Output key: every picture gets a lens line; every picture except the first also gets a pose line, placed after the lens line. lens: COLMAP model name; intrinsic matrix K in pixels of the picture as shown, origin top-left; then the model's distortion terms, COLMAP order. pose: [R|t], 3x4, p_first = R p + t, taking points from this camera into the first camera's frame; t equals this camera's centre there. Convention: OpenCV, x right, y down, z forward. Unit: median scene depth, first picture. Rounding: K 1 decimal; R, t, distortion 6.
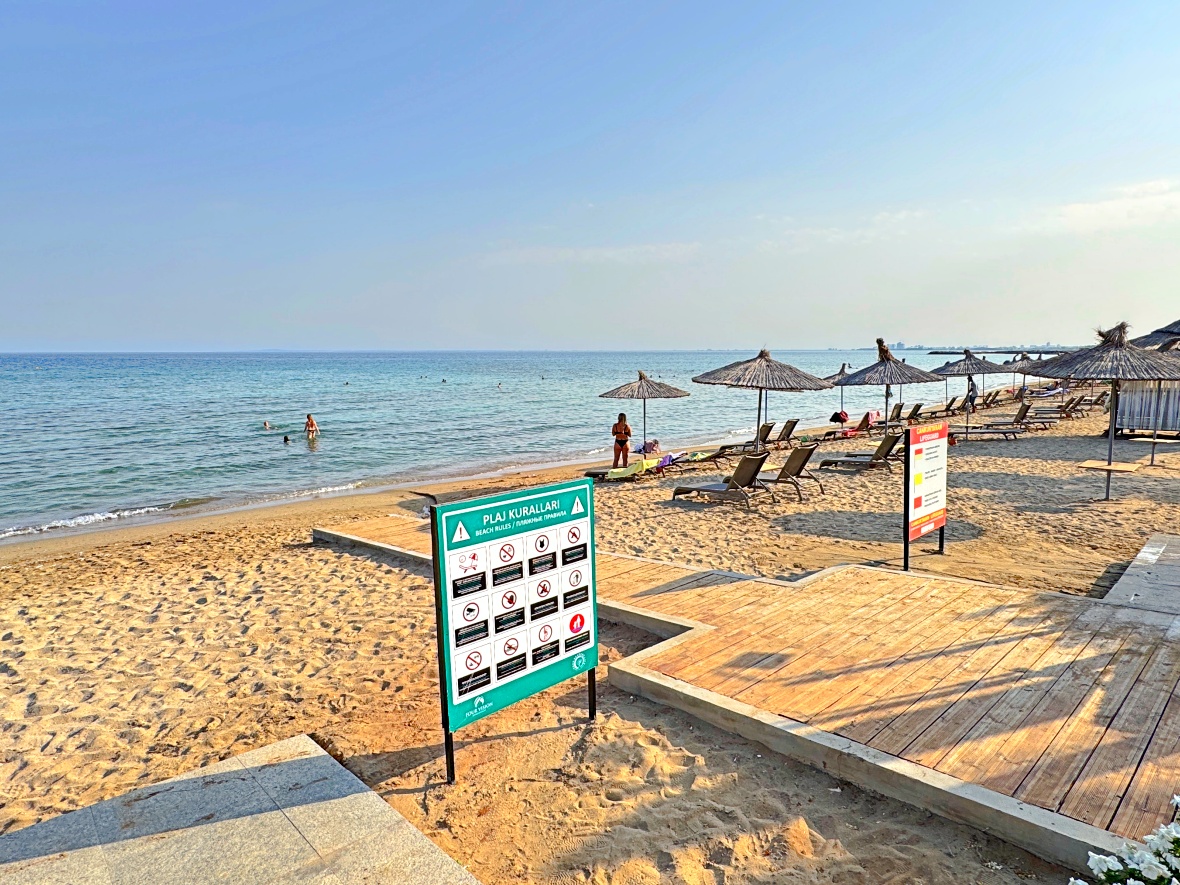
lens RADIAL K [[668.8, 0, 584.3], [0, 668.8, 438.7], [0, 0, 1]] dist [0.000358, -0.000608]
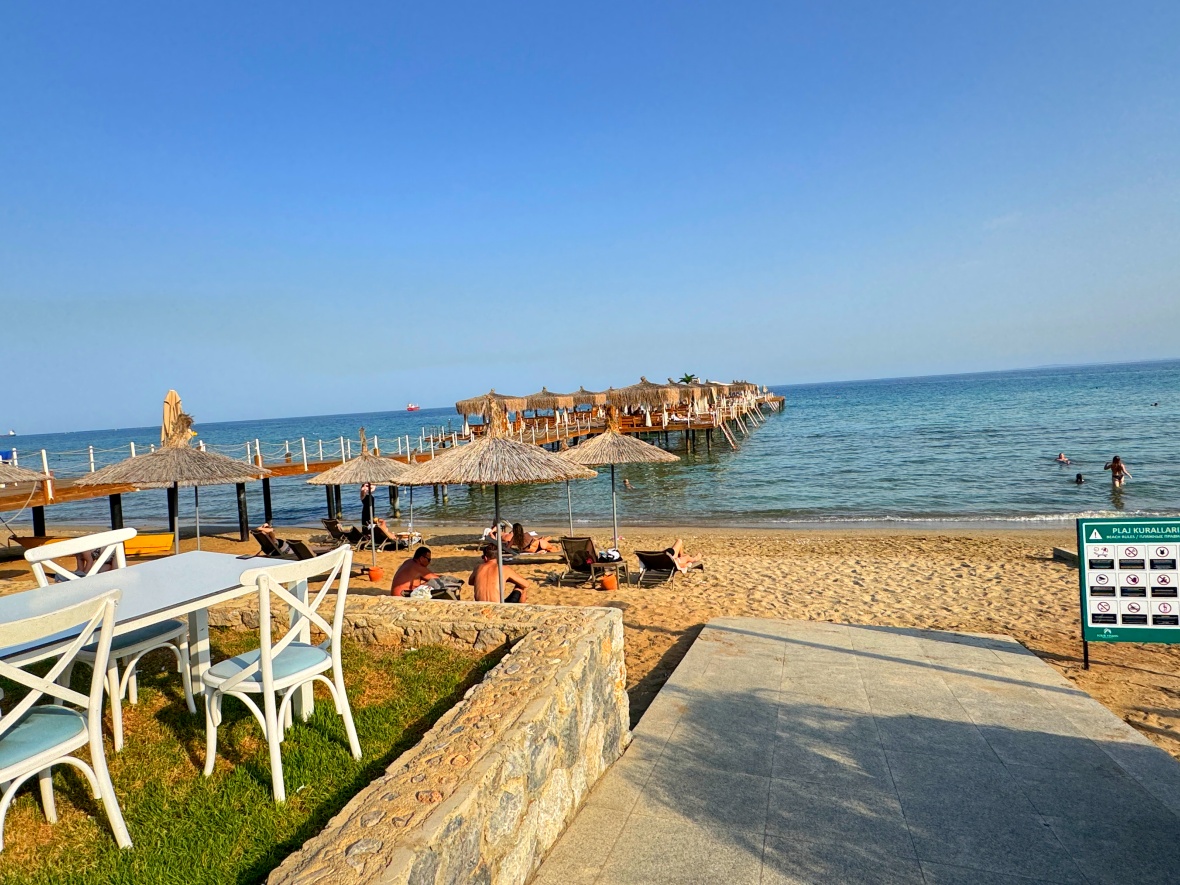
lens RADIAL K [[668.8, 0, 584.3], [0, 668.8, 438.7], [0, 0, 1]] dist [0.000358, -0.000608]
pose [[0.504736, 0.021468, -0.863007, 0.437300], [-0.047756, 0.998854, -0.003084, -0.034304], [0.861952, 0.042771, 0.505183, -0.743684]]
